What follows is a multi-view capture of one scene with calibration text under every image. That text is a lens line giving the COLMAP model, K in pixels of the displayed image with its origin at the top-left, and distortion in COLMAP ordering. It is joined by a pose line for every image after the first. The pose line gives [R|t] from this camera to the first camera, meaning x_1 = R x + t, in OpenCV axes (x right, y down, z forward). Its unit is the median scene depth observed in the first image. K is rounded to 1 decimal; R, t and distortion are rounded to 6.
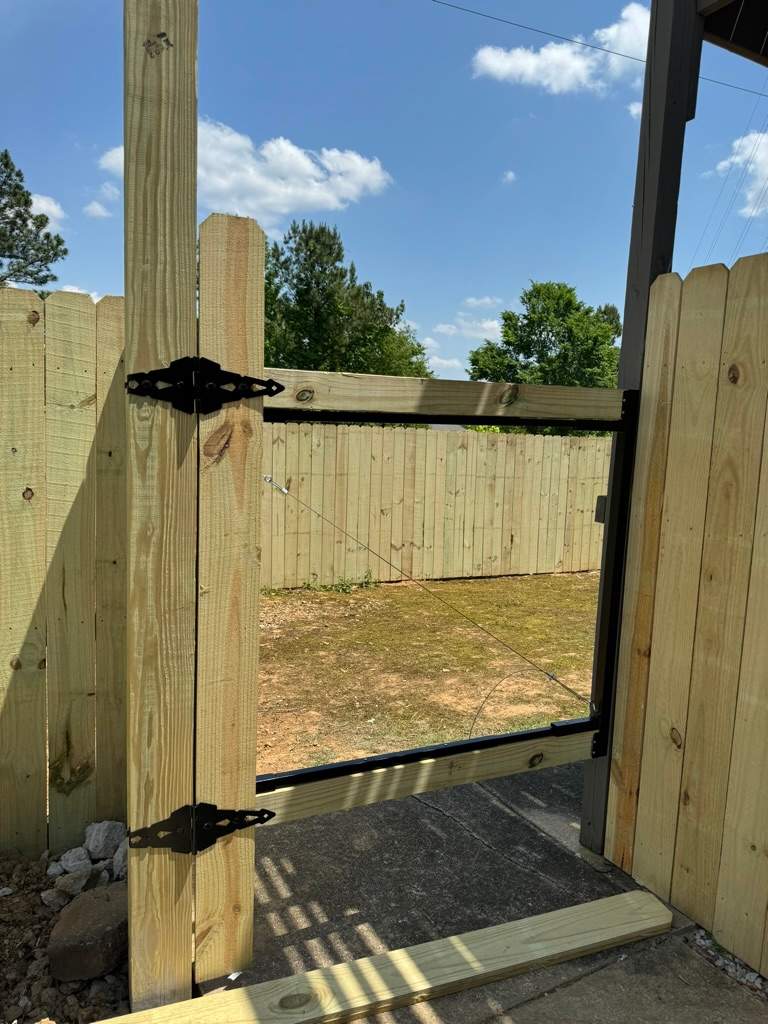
lens RADIAL K [[733.4, 0, 399.1], [0, 733.4, 516.0], [0, 0, 1]] dist [0.026754, -0.024971]
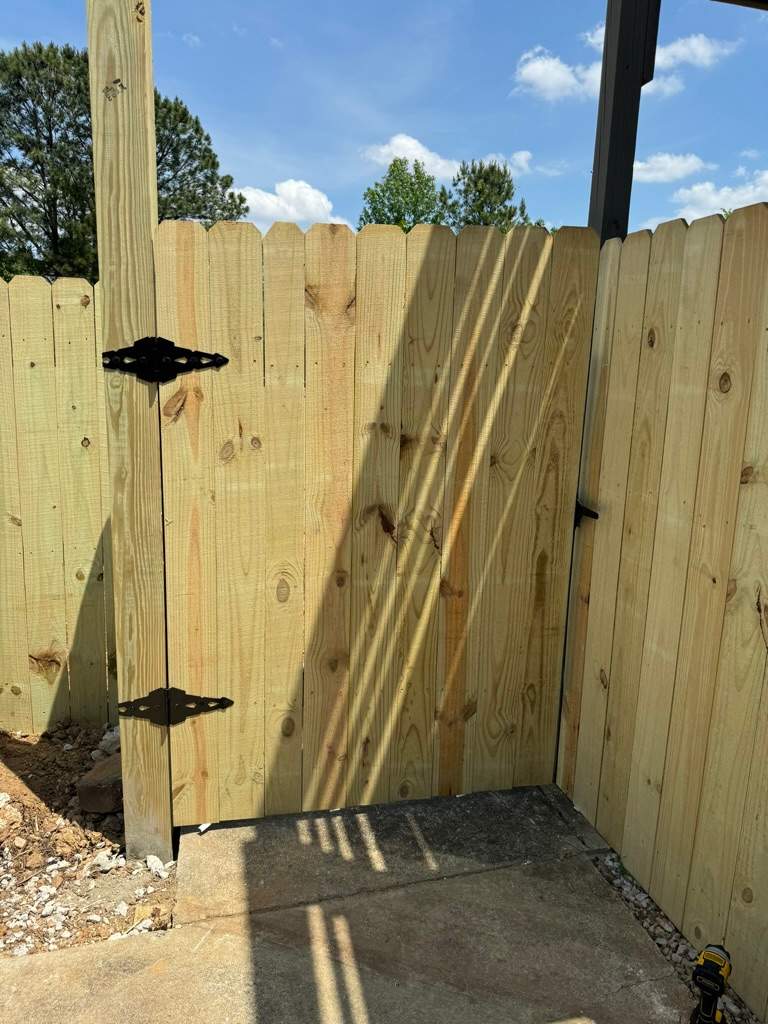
lens RADIAL K [[732.9, 0, 383.5], [0, 732.9, 508.3], [0, 0, 1]] dist [0.039331, -0.043877]
pose [[0.968540, 0.036556, -0.246159, 0.395884], [-0.021273, 0.997693, 0.064463, -0.012176], [0.247947, -0.057198, 0.967083, -0.130569]]
